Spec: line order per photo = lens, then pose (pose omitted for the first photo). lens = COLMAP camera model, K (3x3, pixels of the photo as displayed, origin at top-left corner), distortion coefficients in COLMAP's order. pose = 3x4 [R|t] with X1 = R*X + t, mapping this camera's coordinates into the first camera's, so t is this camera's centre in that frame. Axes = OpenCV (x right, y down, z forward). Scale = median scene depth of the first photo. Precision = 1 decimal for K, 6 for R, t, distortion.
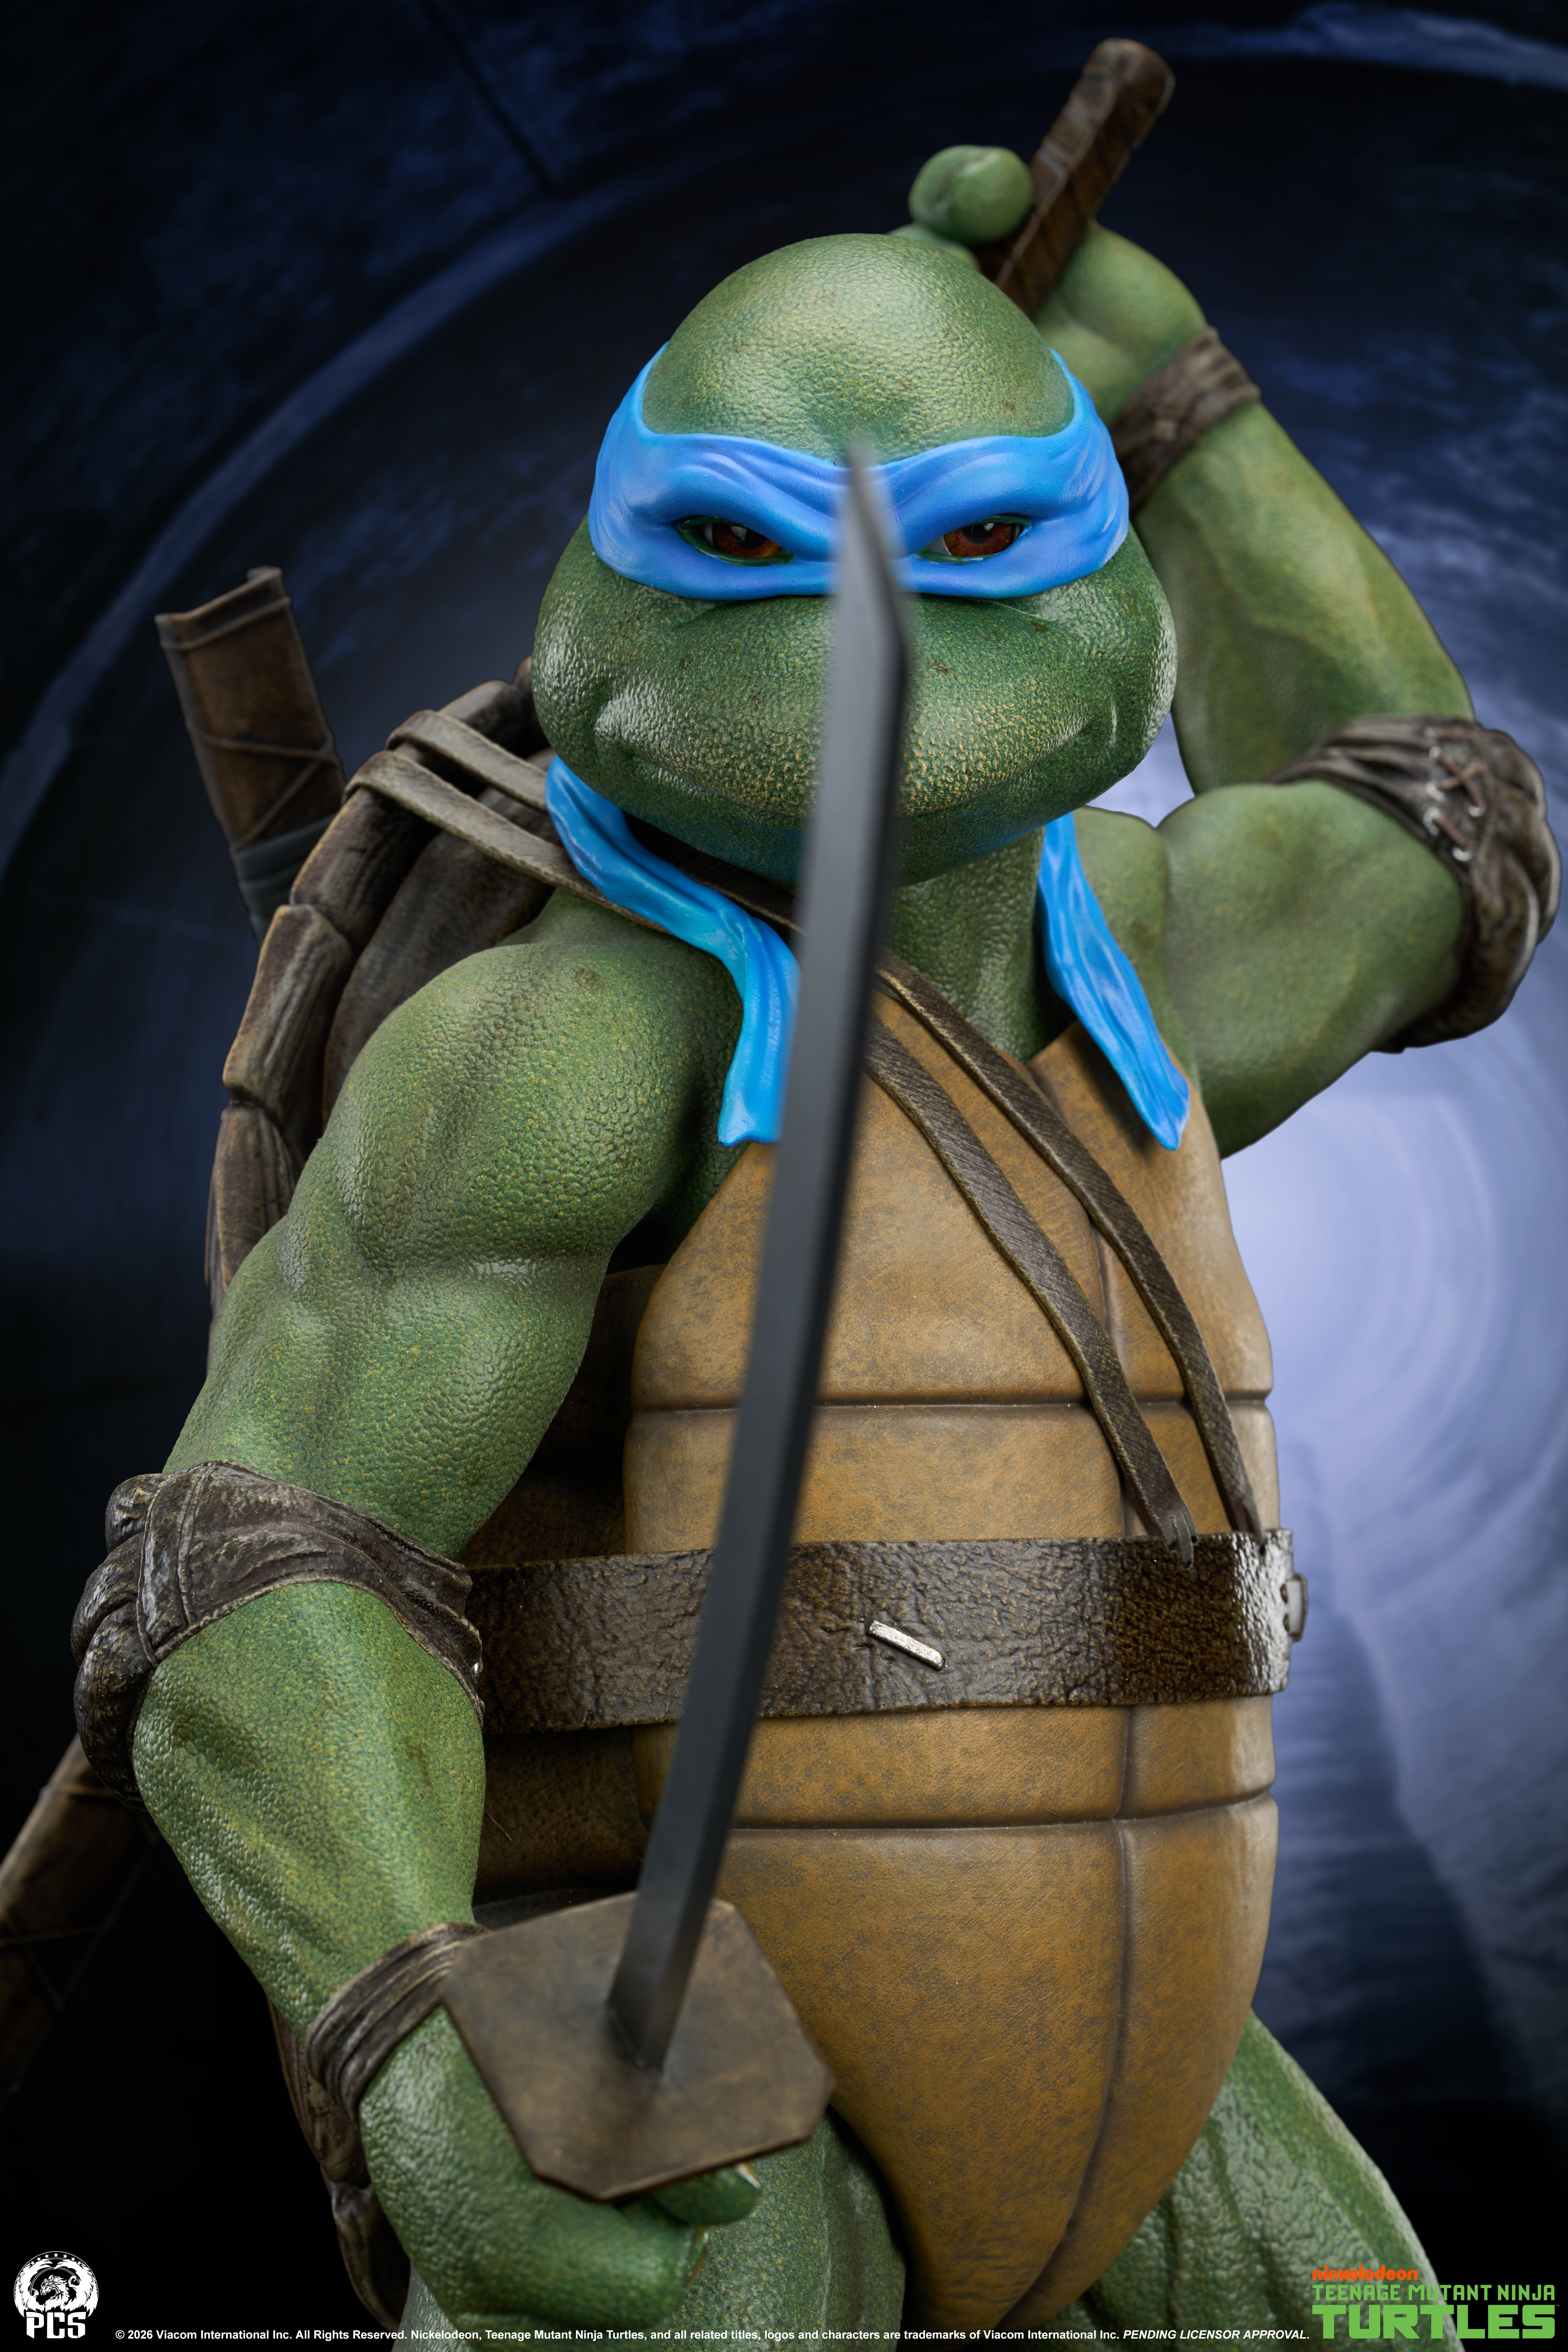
lens RADIAL K [[7022.0, 0, 784.0], [0, 7022.0, 1176.0], [0, 0, 1]] dist [-0.178372, -1.061621]
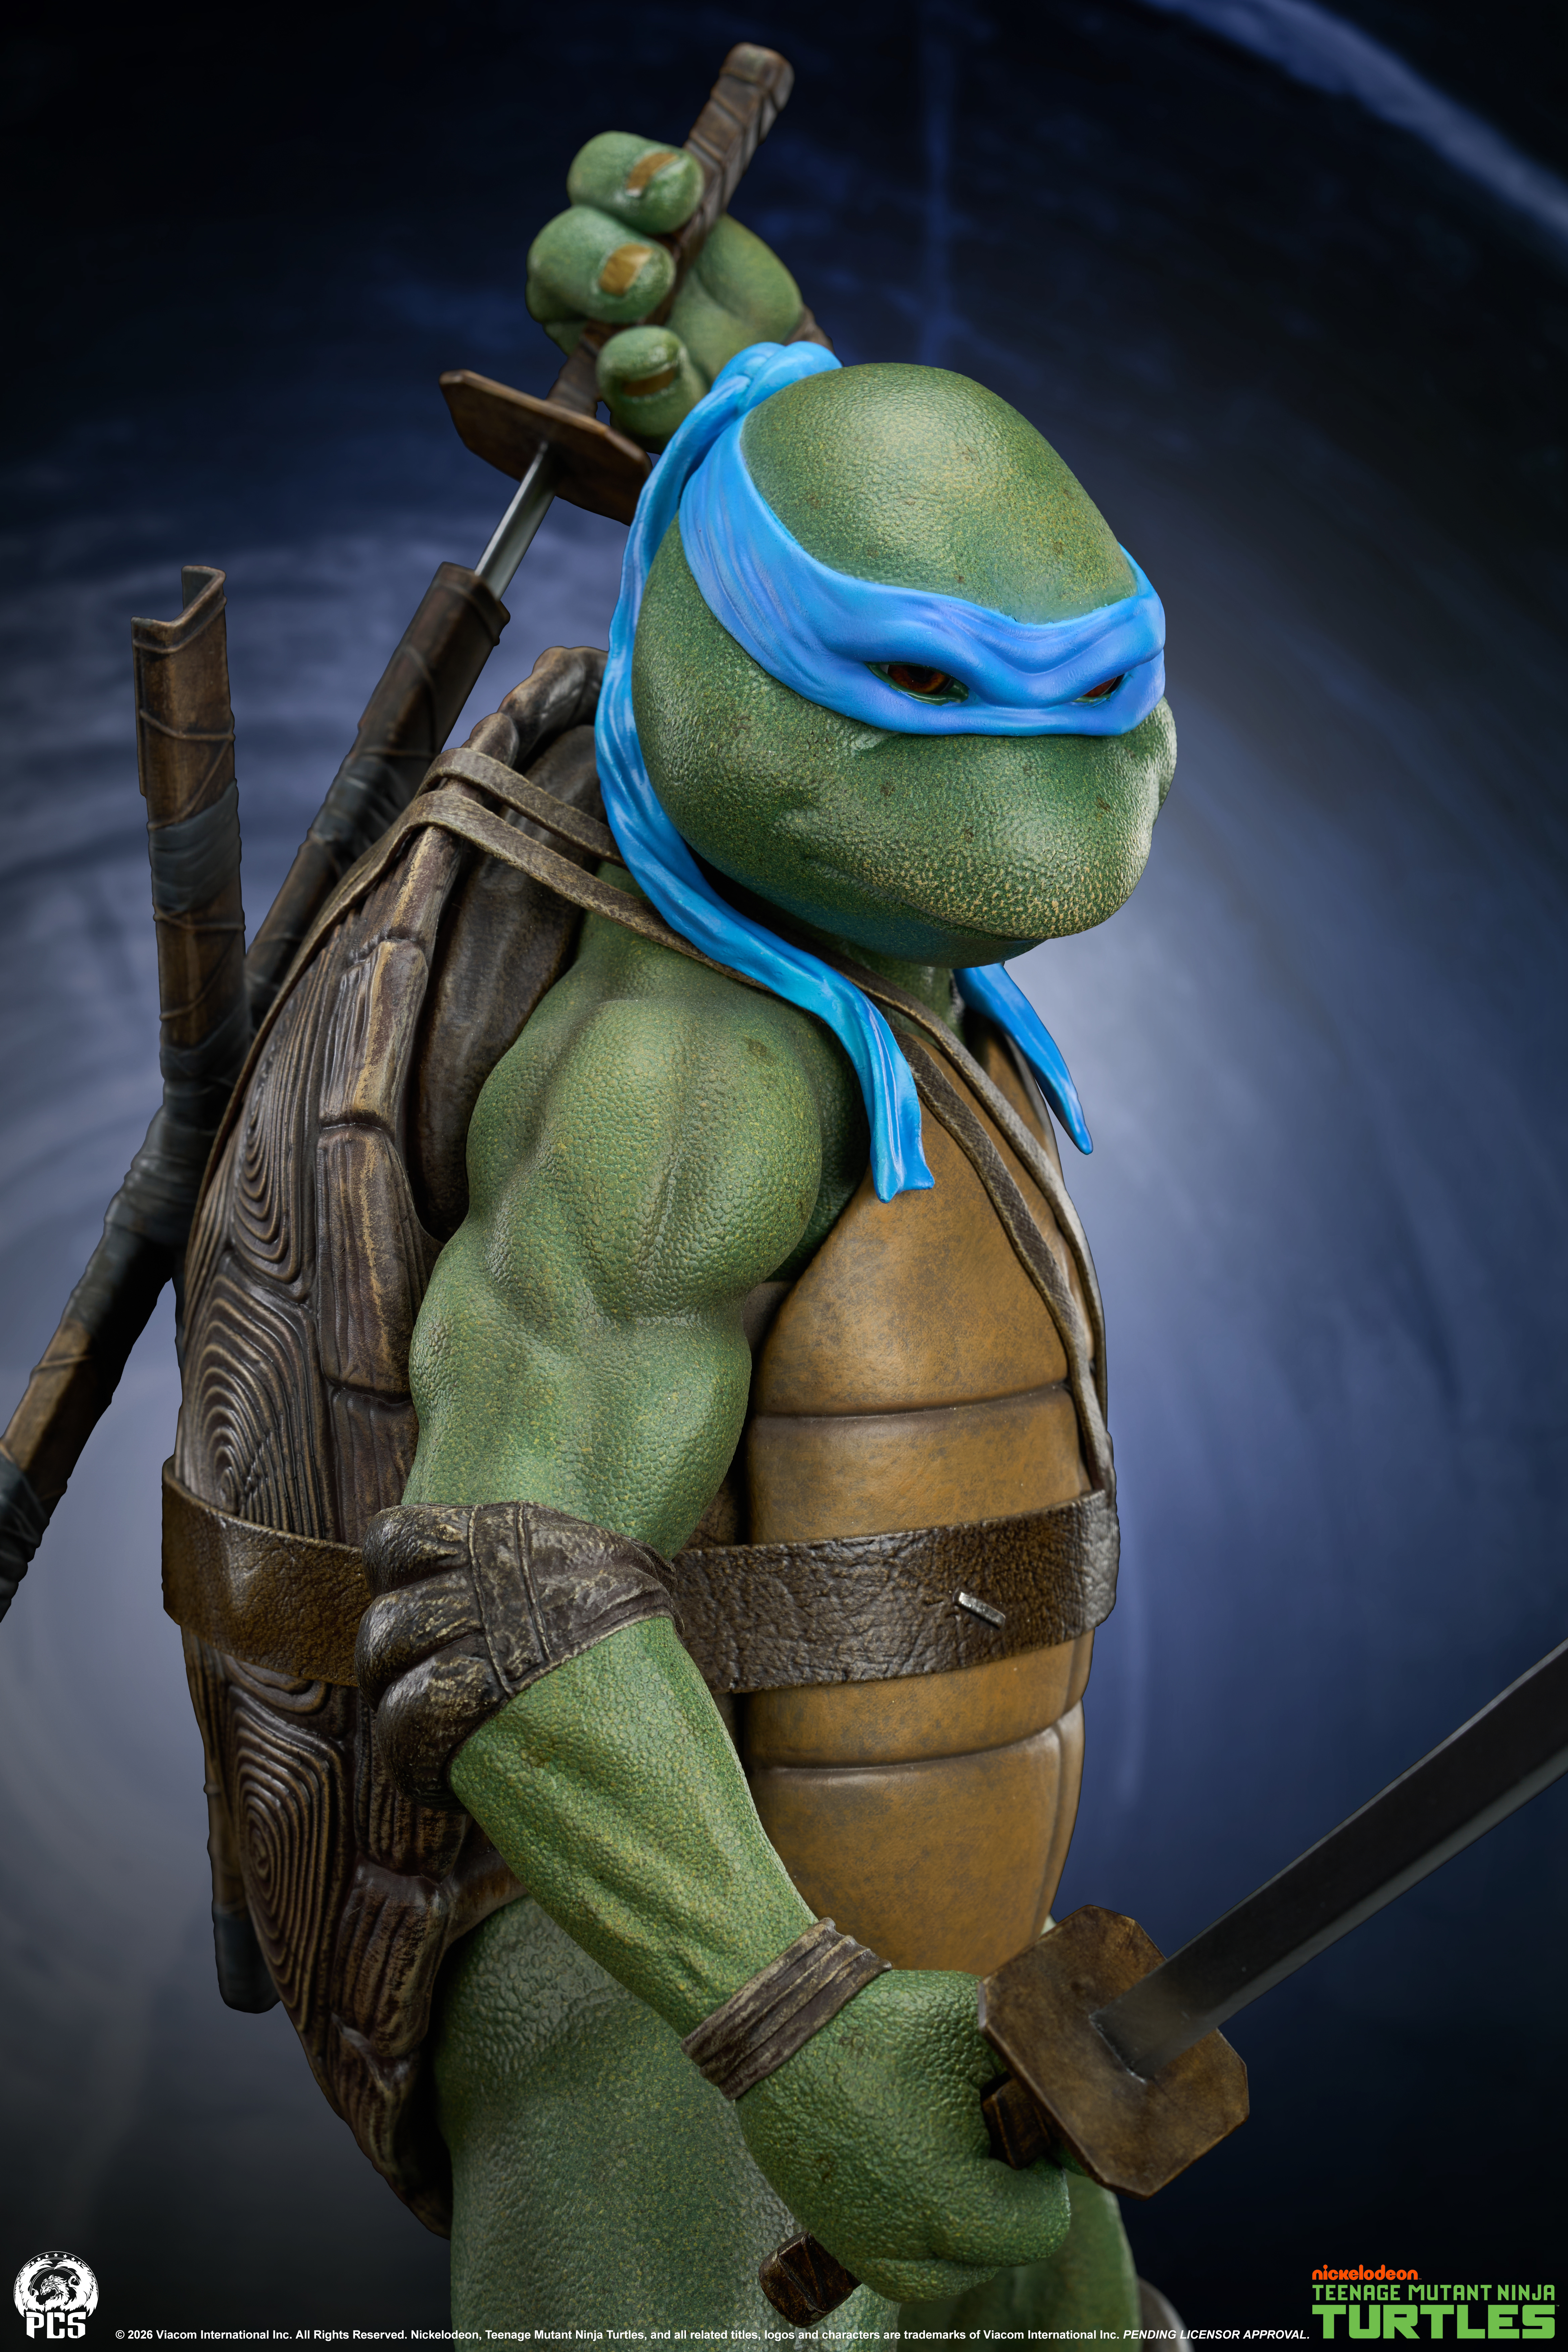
lens RADIAL K [[6875.4, 0, 784.0], [0, 6875.4, 1176.0], [0, 0, 1]] dist [-0.143536, -1.658565]
pose [[0.865668, -0.025374, 0.499975, -0.580850], [-0.063246, 0.985169, 0.159504, -0.185529], [-0.496607, -0.169699, 0.851225, 0.041832]]
